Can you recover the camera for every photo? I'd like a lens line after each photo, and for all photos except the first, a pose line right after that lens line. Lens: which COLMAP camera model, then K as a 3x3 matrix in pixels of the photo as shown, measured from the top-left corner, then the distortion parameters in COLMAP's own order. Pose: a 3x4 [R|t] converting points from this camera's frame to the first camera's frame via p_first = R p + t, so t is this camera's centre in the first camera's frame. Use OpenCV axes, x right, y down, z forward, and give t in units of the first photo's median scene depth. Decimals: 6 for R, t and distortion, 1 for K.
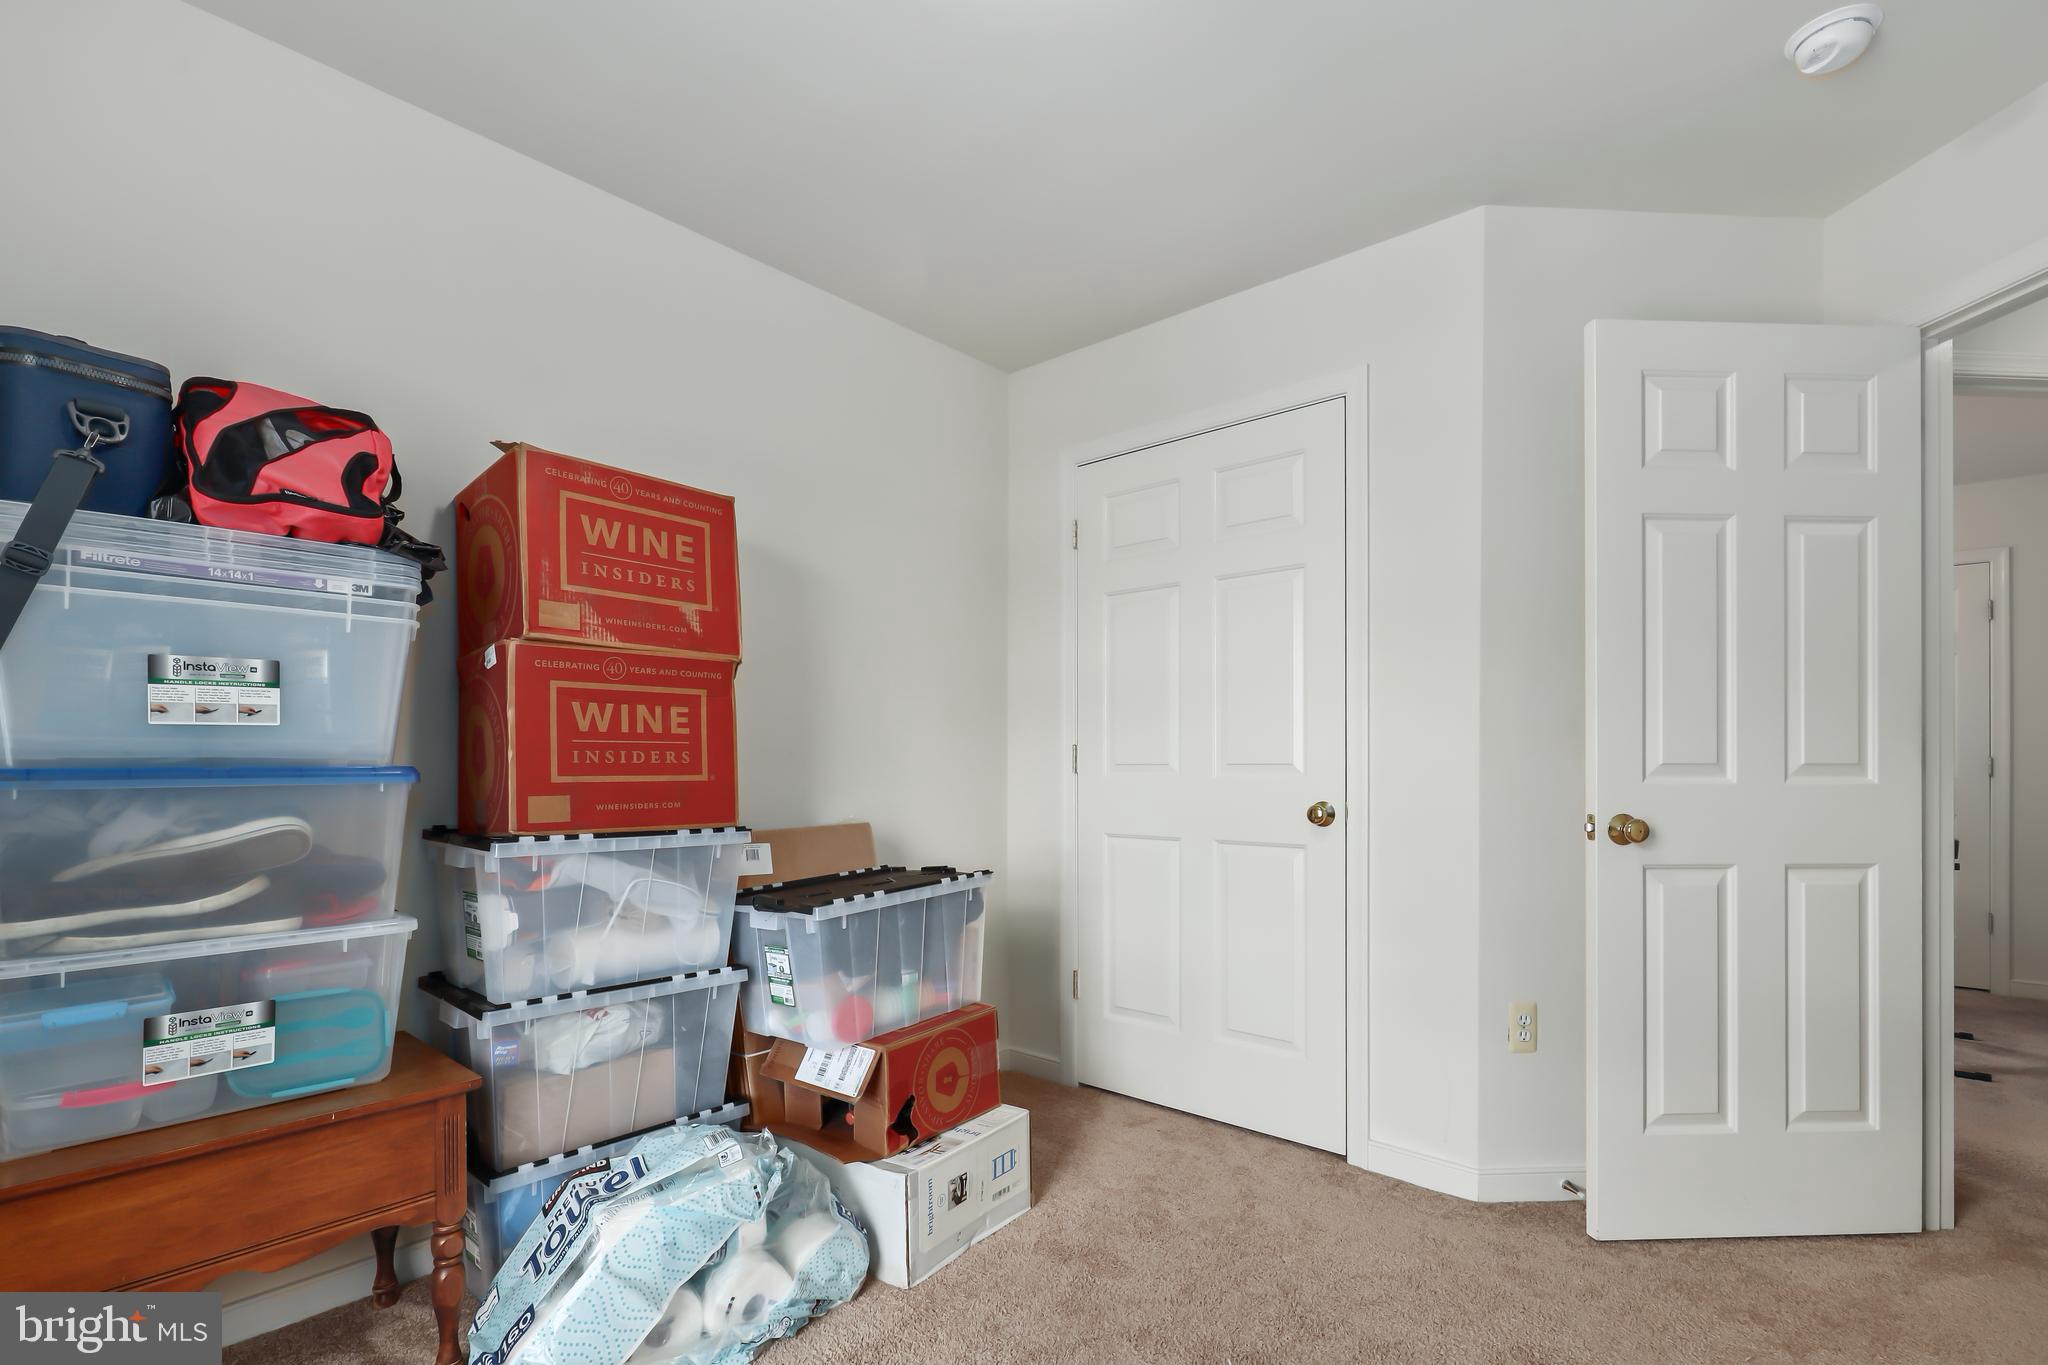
lens RADIAL K [[960.7, 0, 1021.7], [0, 960.7, 784.9], [0, 0, 1]] dist [0.001879, 0.000110]
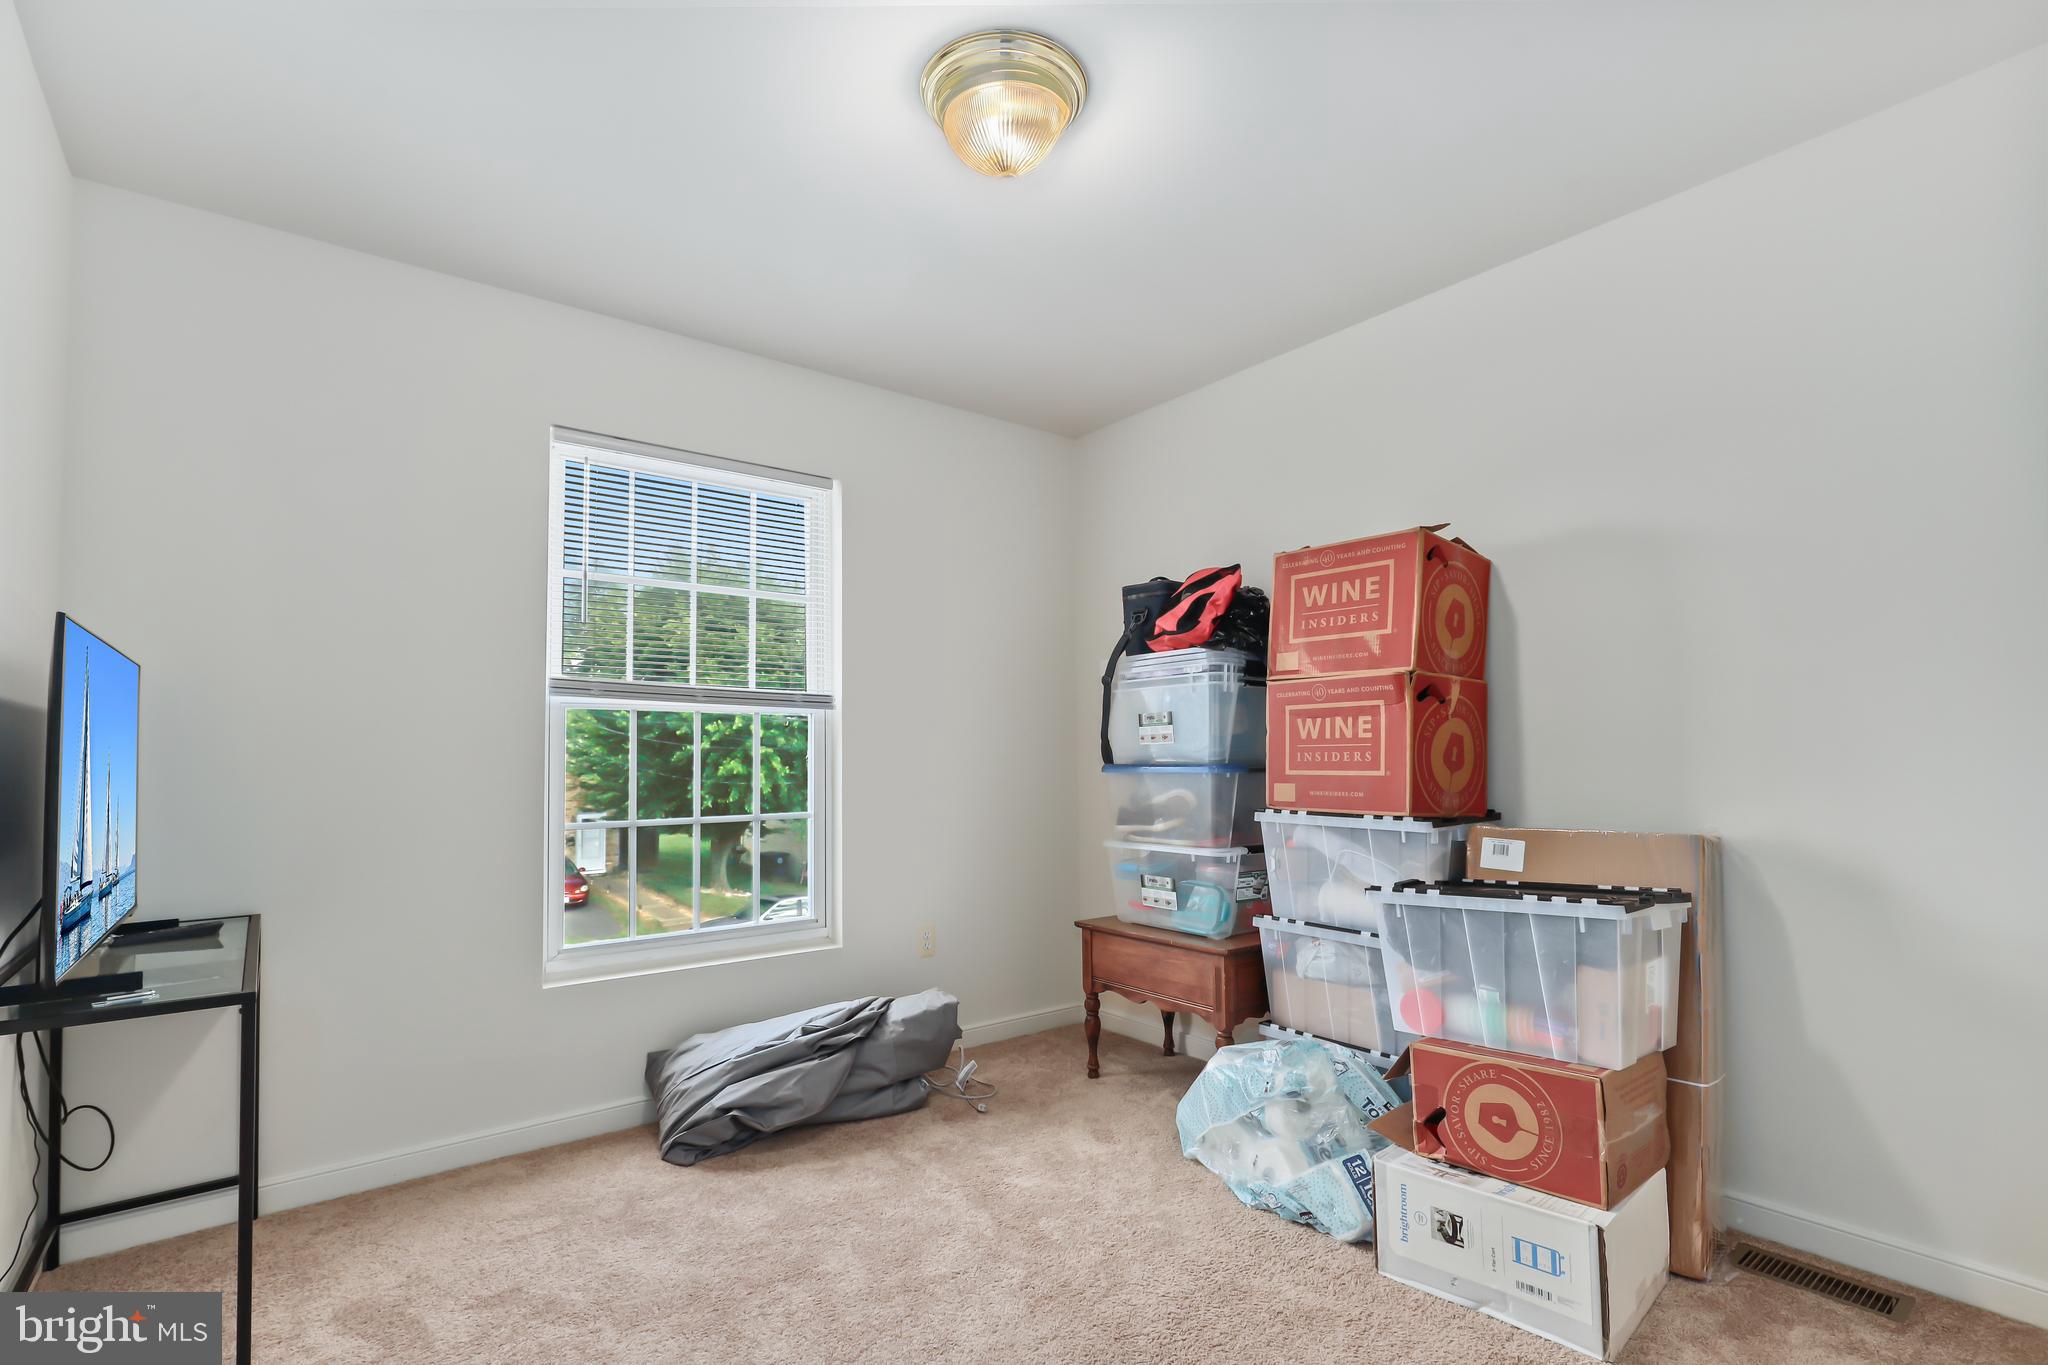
lens RADIAL K [[962.8, 0, 1024.9], [0, 962.8, 758.1], [0, 0, 1]] dist [-0.000009, -0.000063]
pose [[-0.191569, 0.000159, -0.981479, 0.977486], [-0.014498, 0.999890, 0.002992, -0.024570], [0.981372, 0.014803, -0.191545, 0.826586]]
